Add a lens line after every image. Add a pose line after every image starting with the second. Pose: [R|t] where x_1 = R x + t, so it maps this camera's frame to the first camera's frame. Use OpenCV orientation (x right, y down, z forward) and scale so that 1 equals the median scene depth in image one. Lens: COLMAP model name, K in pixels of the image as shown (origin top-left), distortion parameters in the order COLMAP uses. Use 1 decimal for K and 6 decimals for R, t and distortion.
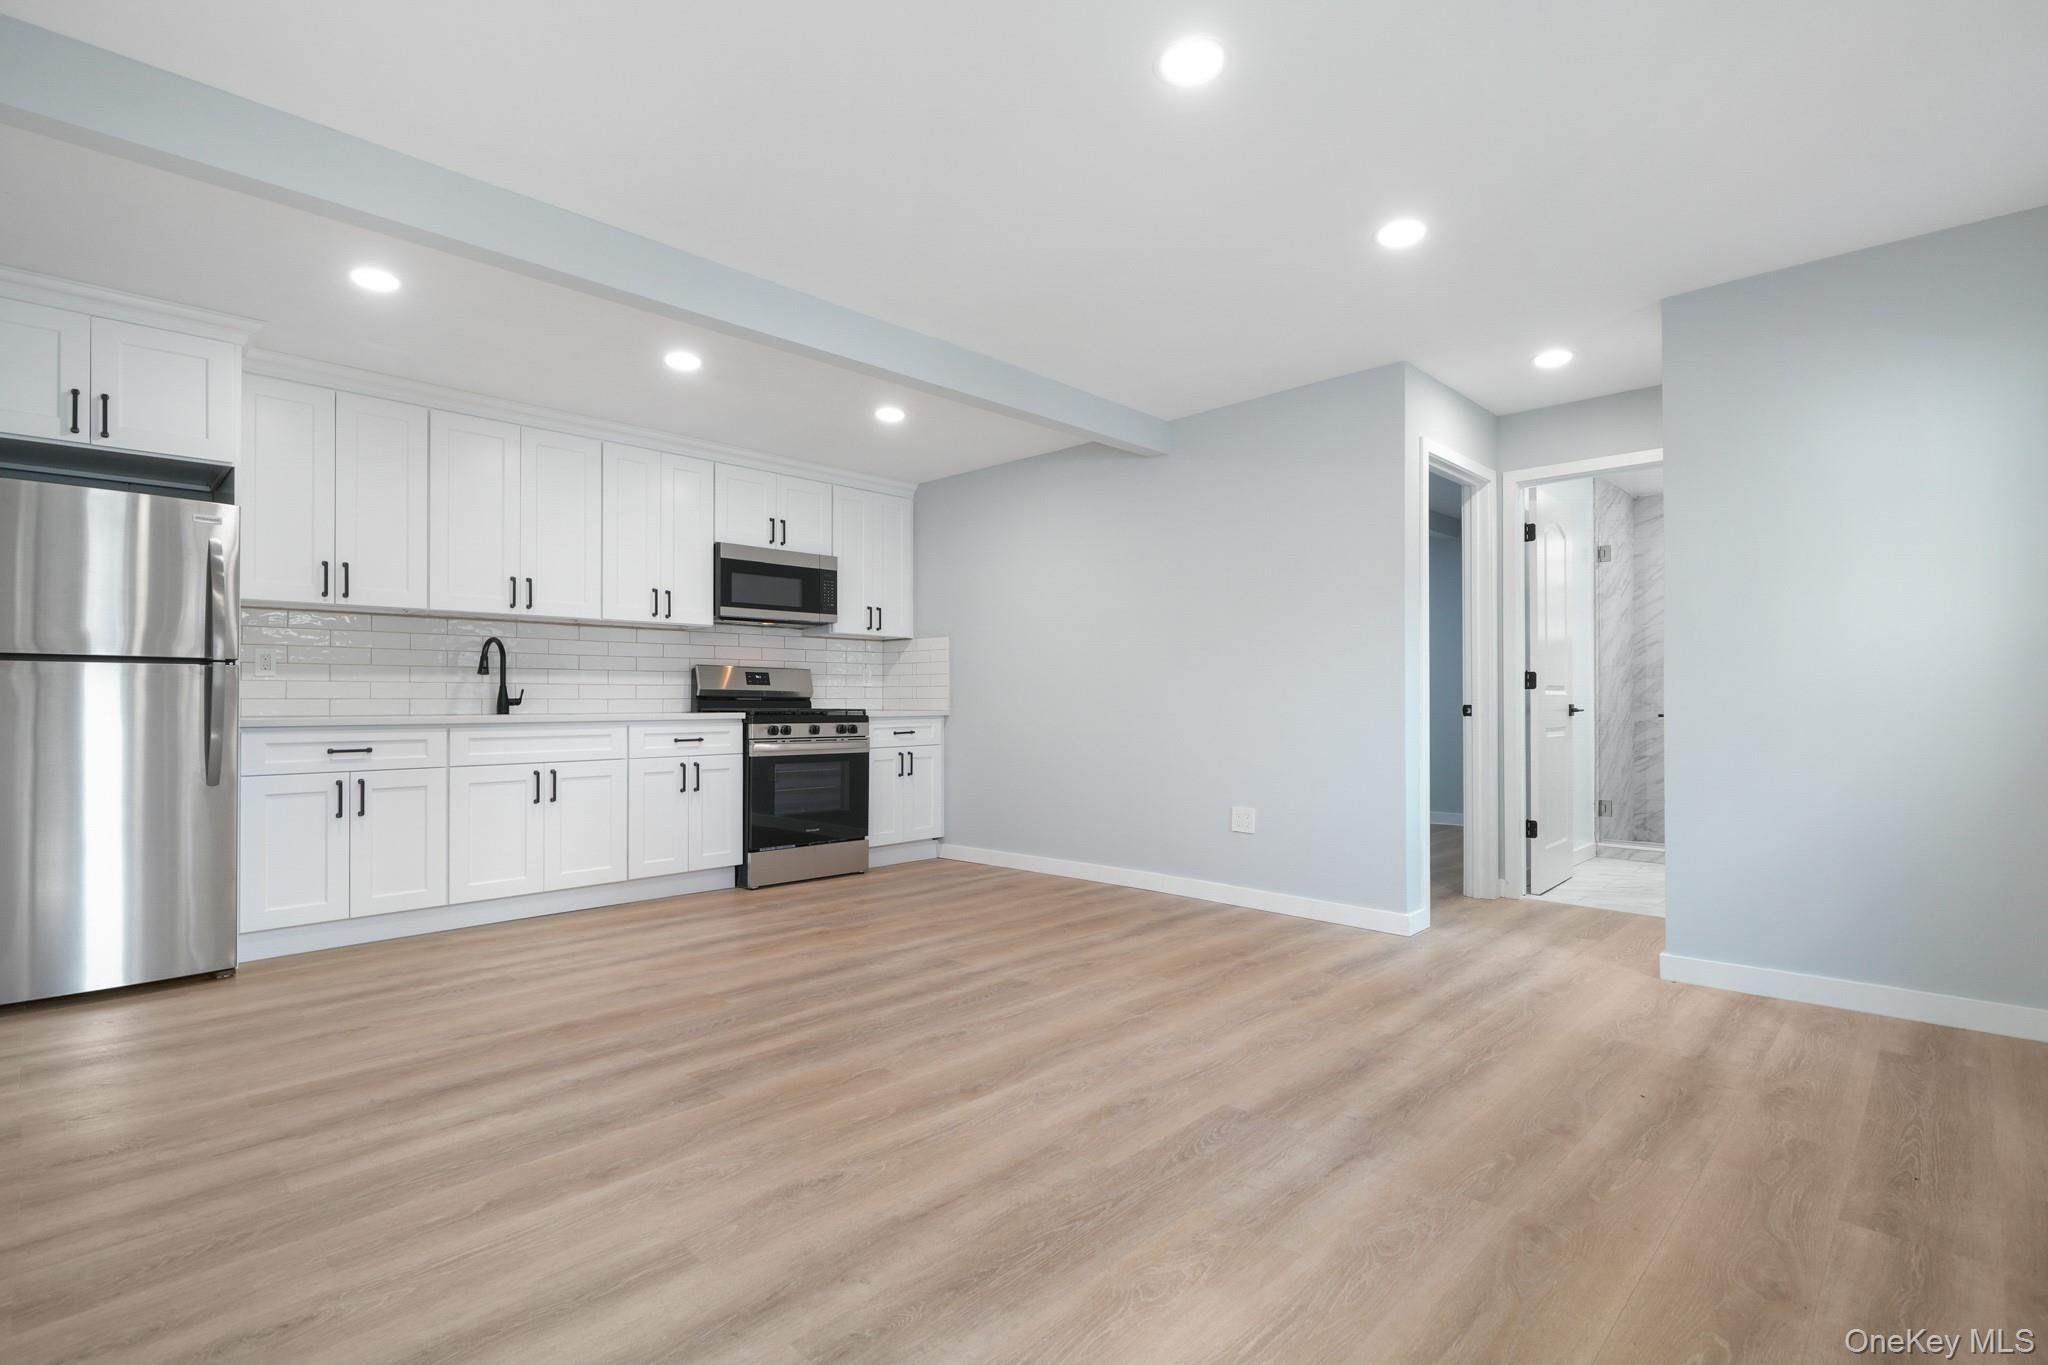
lens RADIAL K [[963.6, 0, 1024.0], [0, 963.6, 682.5], [0, 0, 1]] dist [-0.002187, 0.000047]
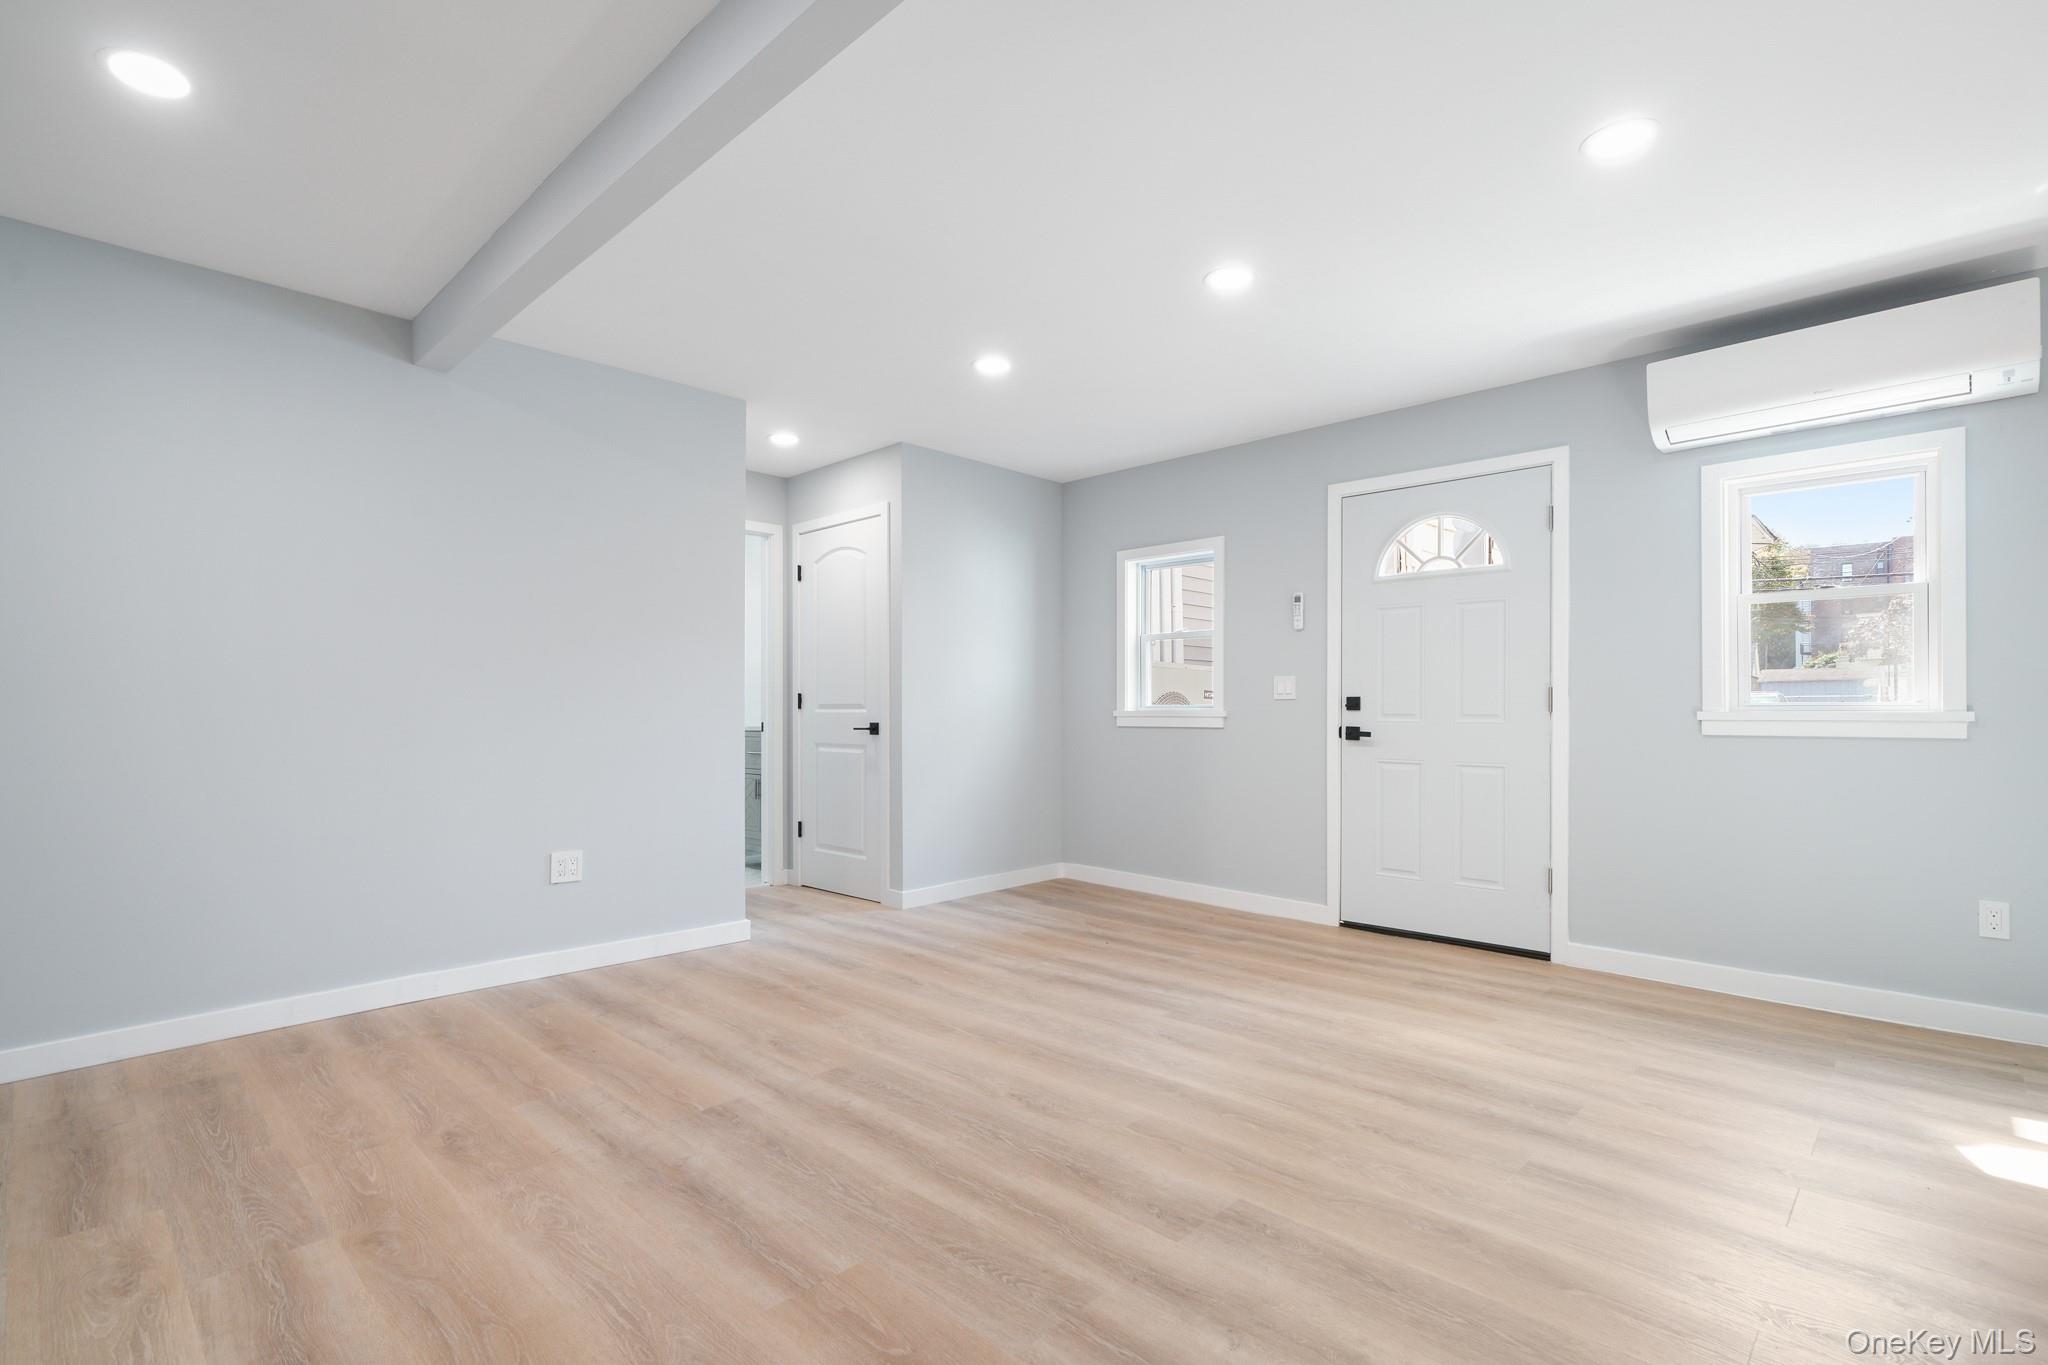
lens RADIAL K [[963.6, 0, 1024.0], [0, 963.6, 682.5], [0, 0, 1]] dist [-0.002187, 0.000047]
pose [[-0.005723, 0.029796, 0.999540, -0.741960], [-0.014778, 0.999444, -0.029878, 0.006061], [-0.999874, -0.014943, -0.005280, 0.767265]]
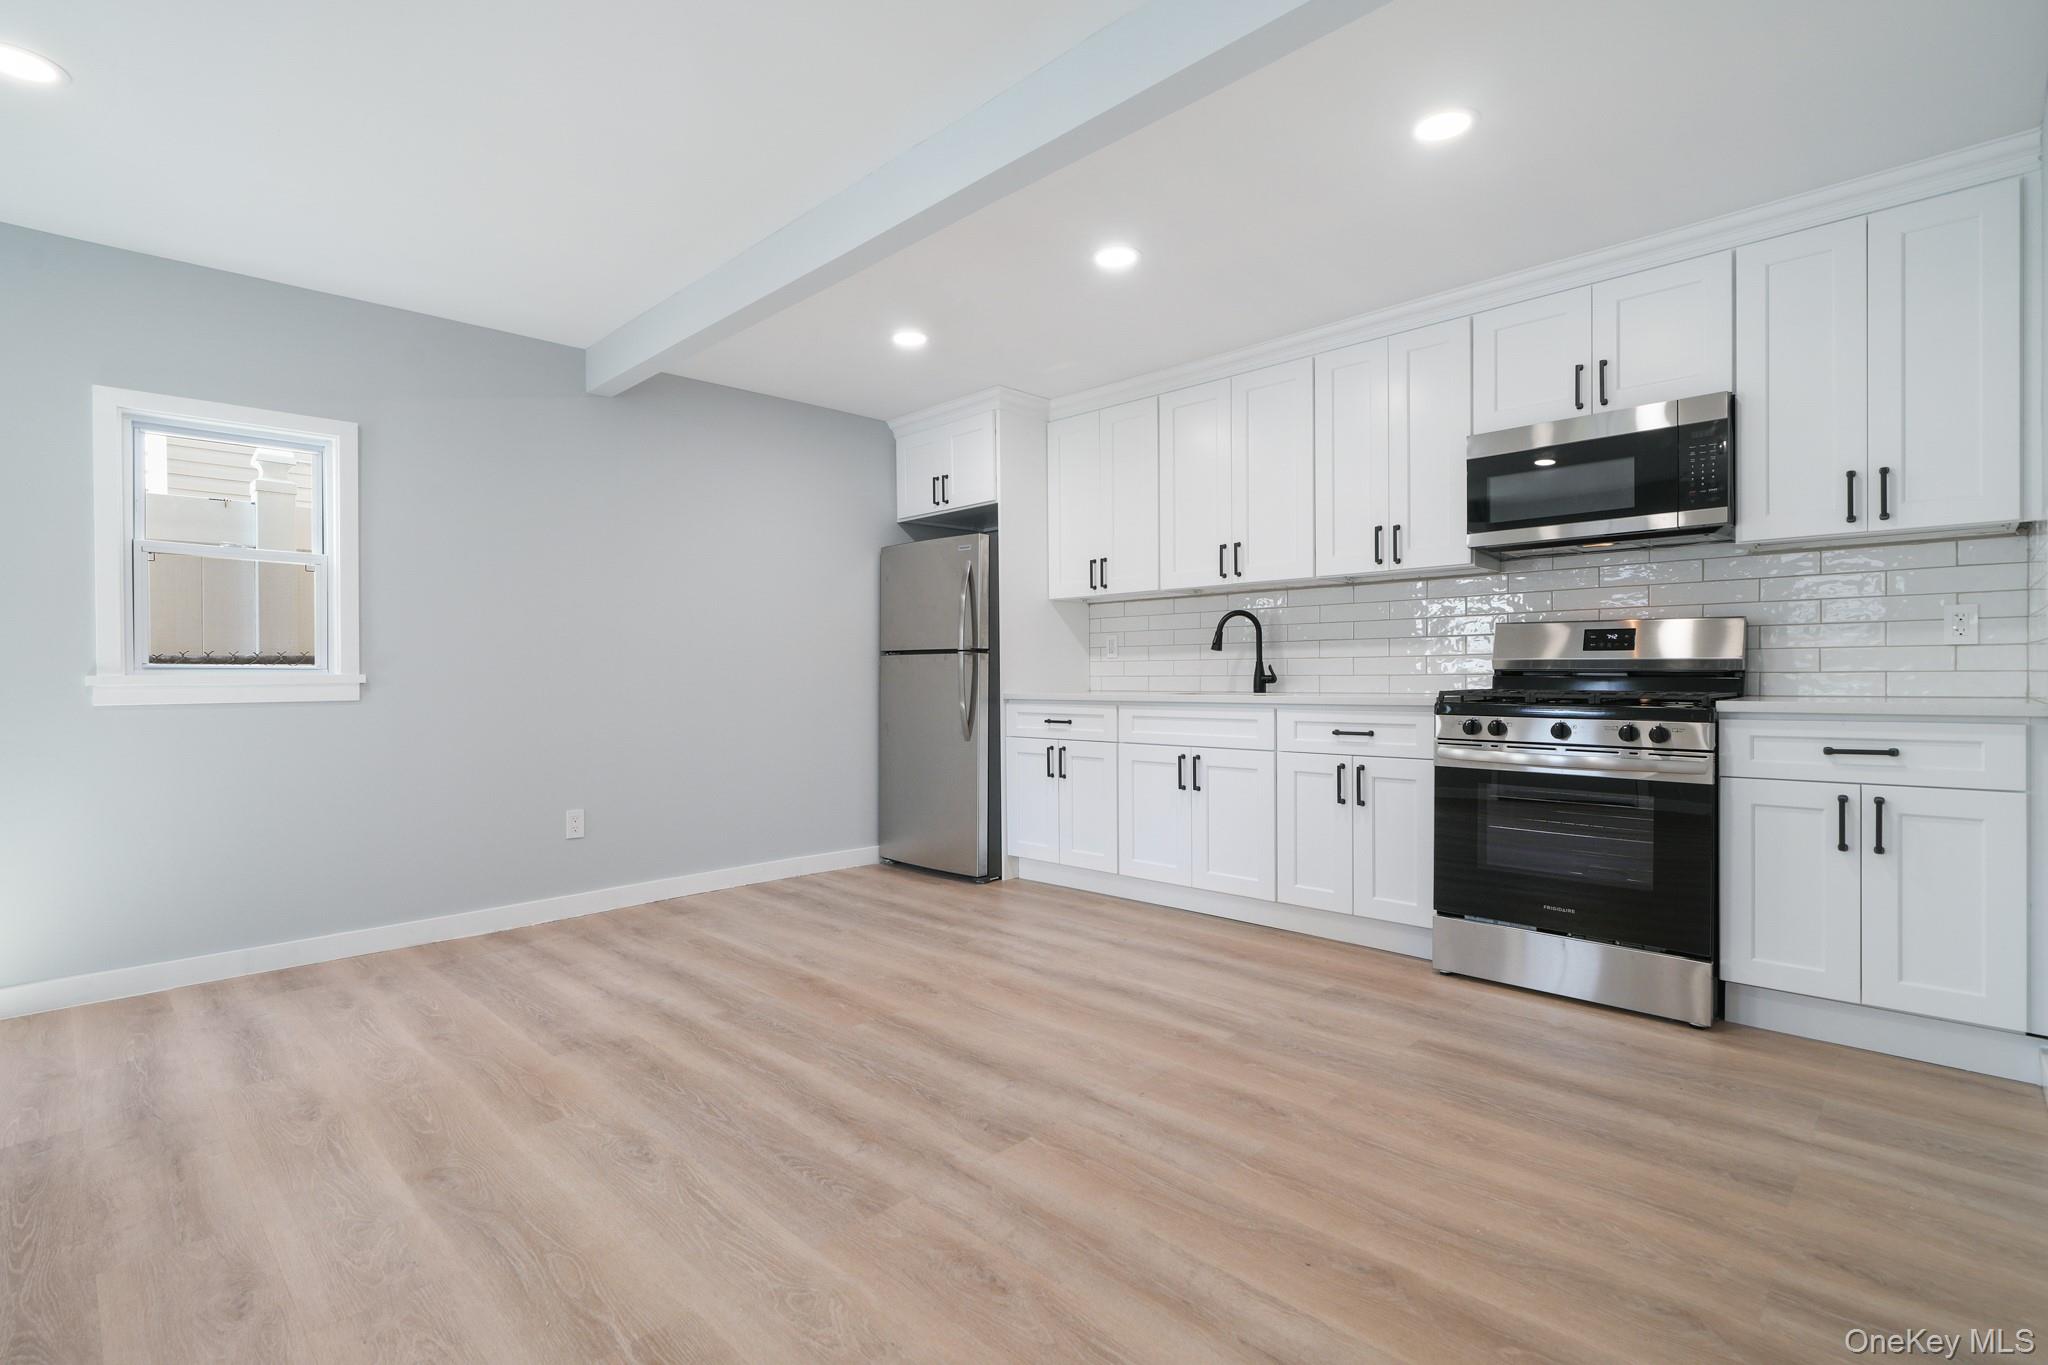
lens RADIAL K [[966.4, 0, 1024.0], [0, 966.4, 682.5], [0, 0, 1]] dist [-0.003160, -0.000033]
pose [[-0.002119, 0.009033, -0.999957, 0.487089], [0.025379, 0.999638, 0.008977, 0.011918], [0.999676, -0.025358, -0.002348, 0.983970]]
